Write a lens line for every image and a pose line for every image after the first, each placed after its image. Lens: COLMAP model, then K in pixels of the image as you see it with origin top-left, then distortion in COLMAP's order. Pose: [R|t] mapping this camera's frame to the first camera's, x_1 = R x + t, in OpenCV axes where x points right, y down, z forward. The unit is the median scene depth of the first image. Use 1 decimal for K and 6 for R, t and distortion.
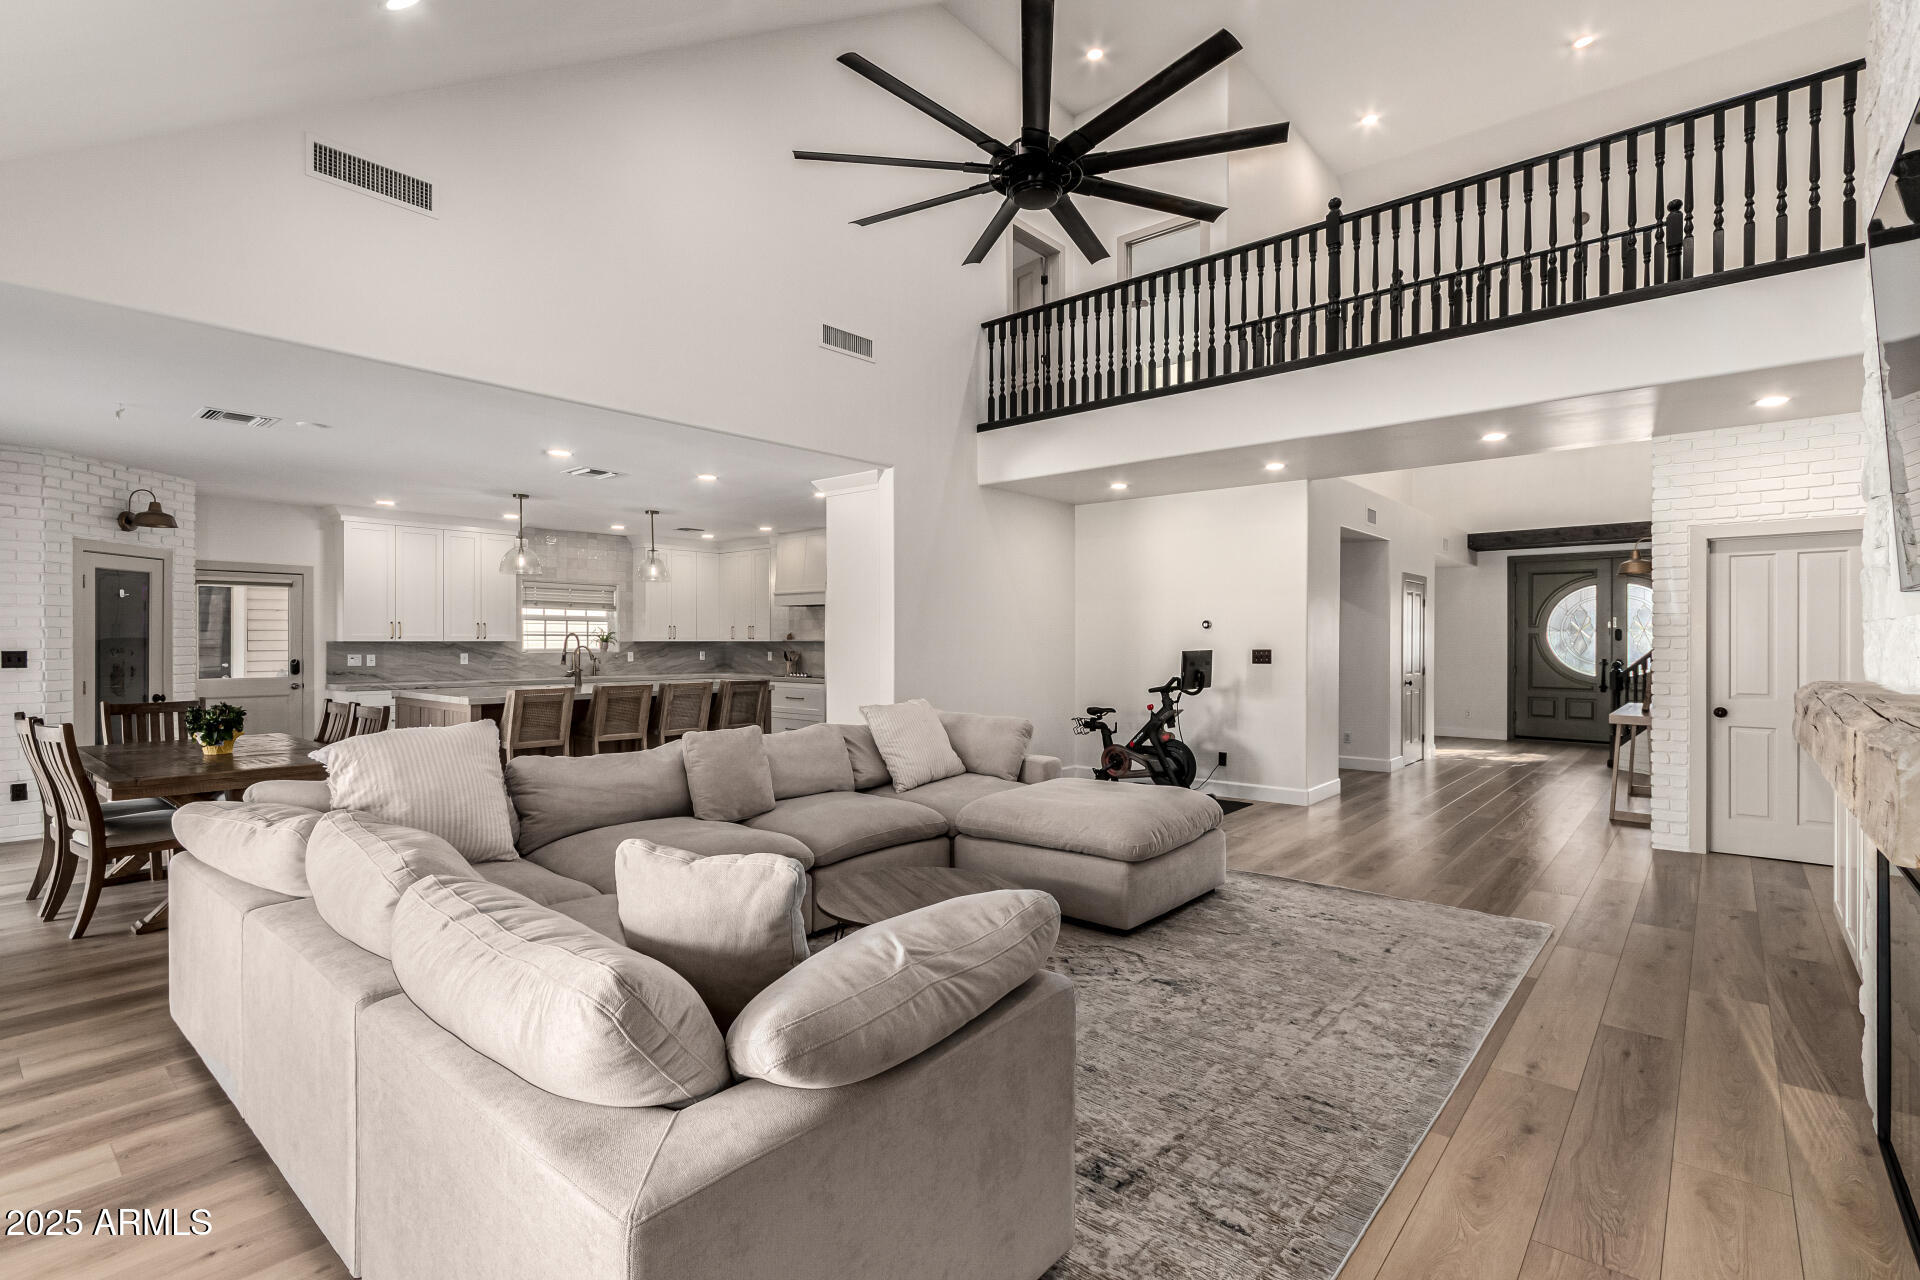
lens RADIAL K [[888.9, 0, 958.6], [0, 888.9, 662.4], [0, 0, 1]] dist [0.010889, -0.000782]
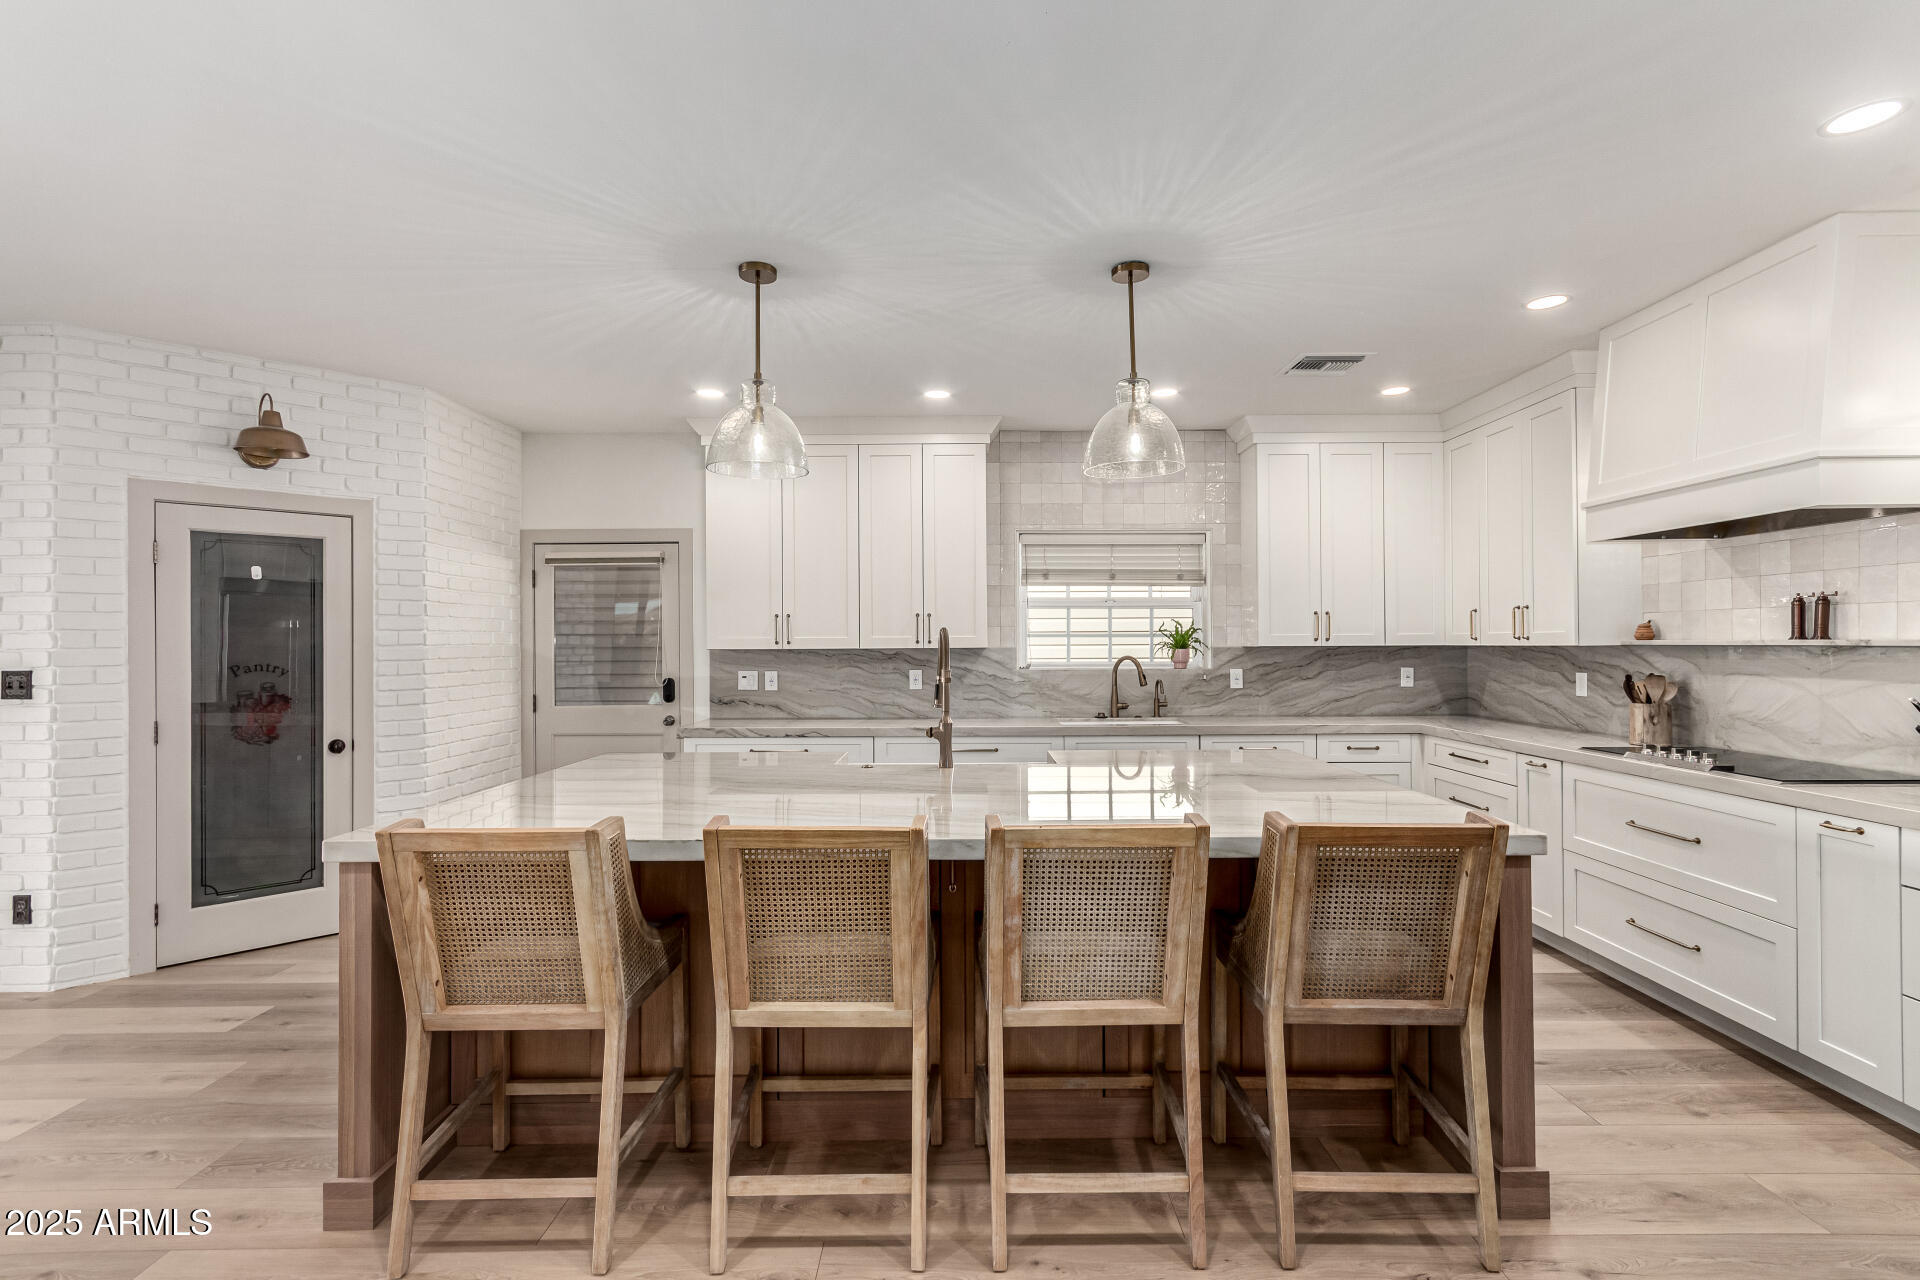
lens RADIAL K [[888.9, 0, 970.5], [0, 888.9, 639.3], [0, 0, 1]] dist [0.010889, -0.000782]
pose [[0.659328, -0.009471, -0.751796, -0.167334], [-0.012318, 0.999650, -0.023396, -0.023985], [0.751754, 0.024686, 0.658981, 0.950292]]
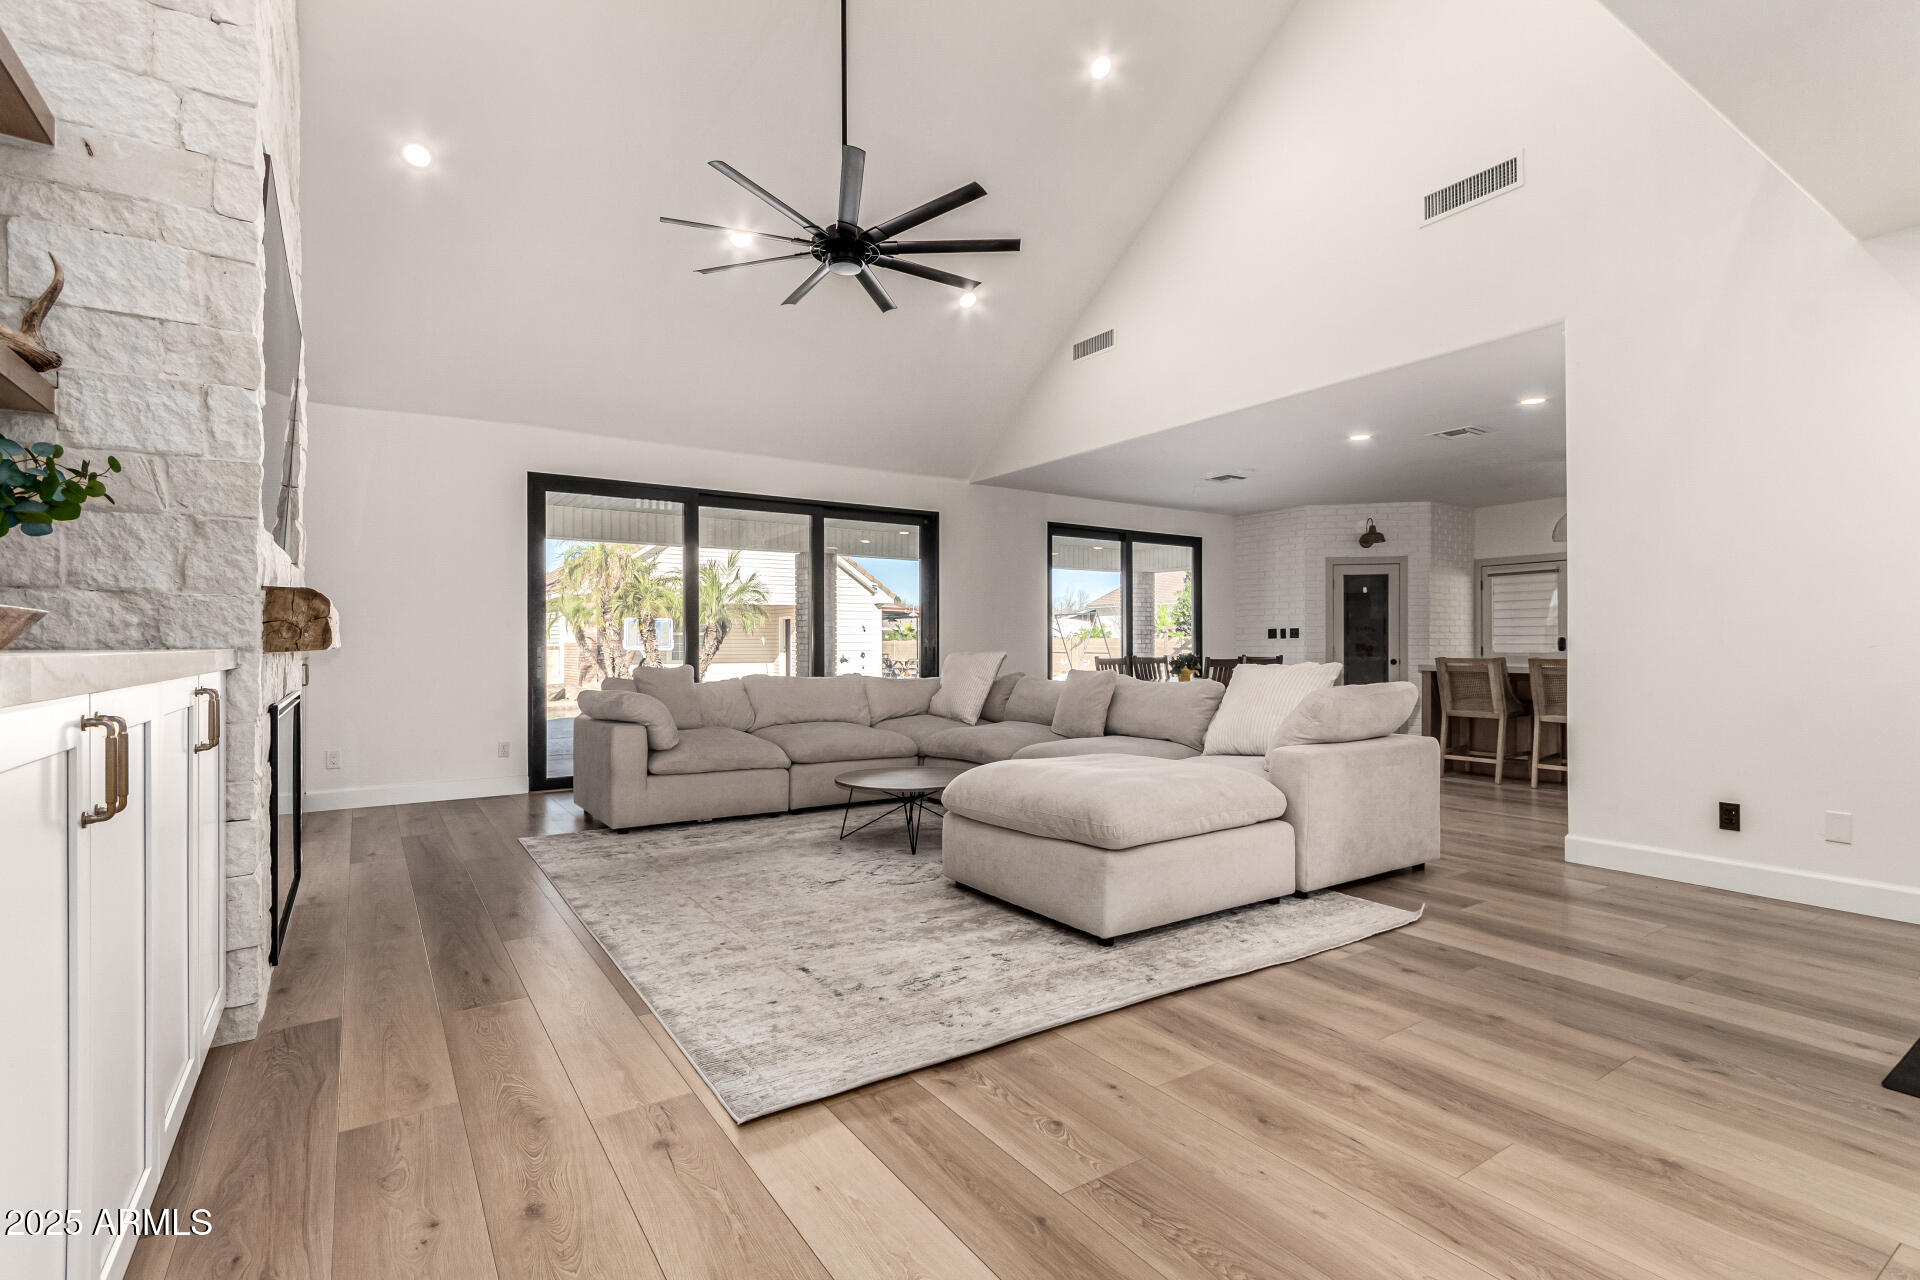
lens RADIAL K [[888.9, 0, 959.7], [0, 888.9, 641.5], [0, 0, 1]] dist [0.010889, -0.000782]
pose [[-0.269379, -0.007933, -0.963002, 0.654894], [-0.024845, 0.999690, -0.001286, 0.026633], [0.962714, 0.023579, -0.269492, 0.742221]]
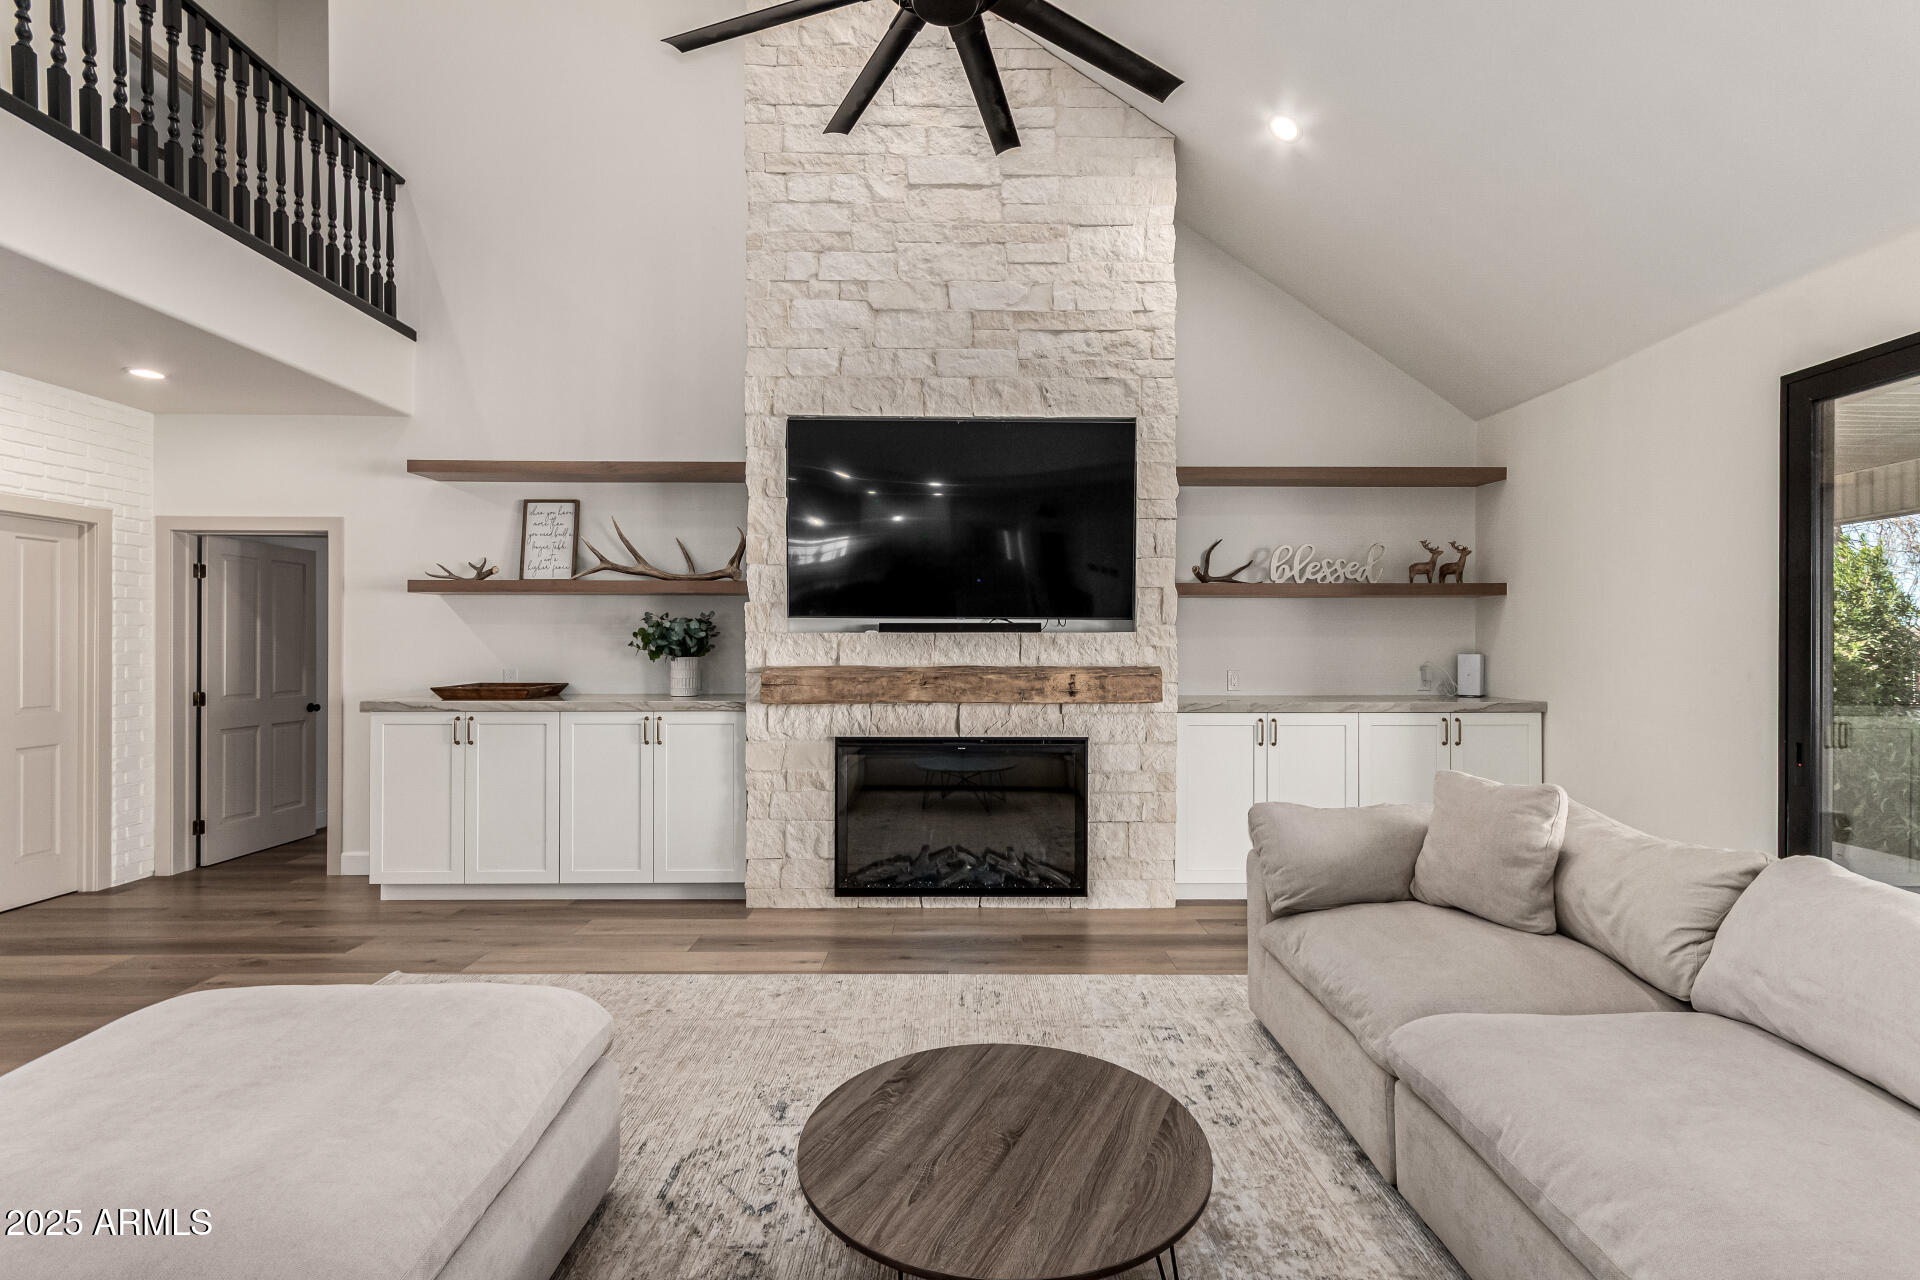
lens RADIAL K [[888.9, 0, 971.1], [0, 888.9, 651.3], [0, 0, 1]] dist [0.010889, -0.000782]
pose [[-0.663570, -0.011045, 0.748033, -0.214581], [0.016651, 0.999425, 0.029528, -0.019945], [-0.747929, 0.032050, -0.663004, 0.695570]]
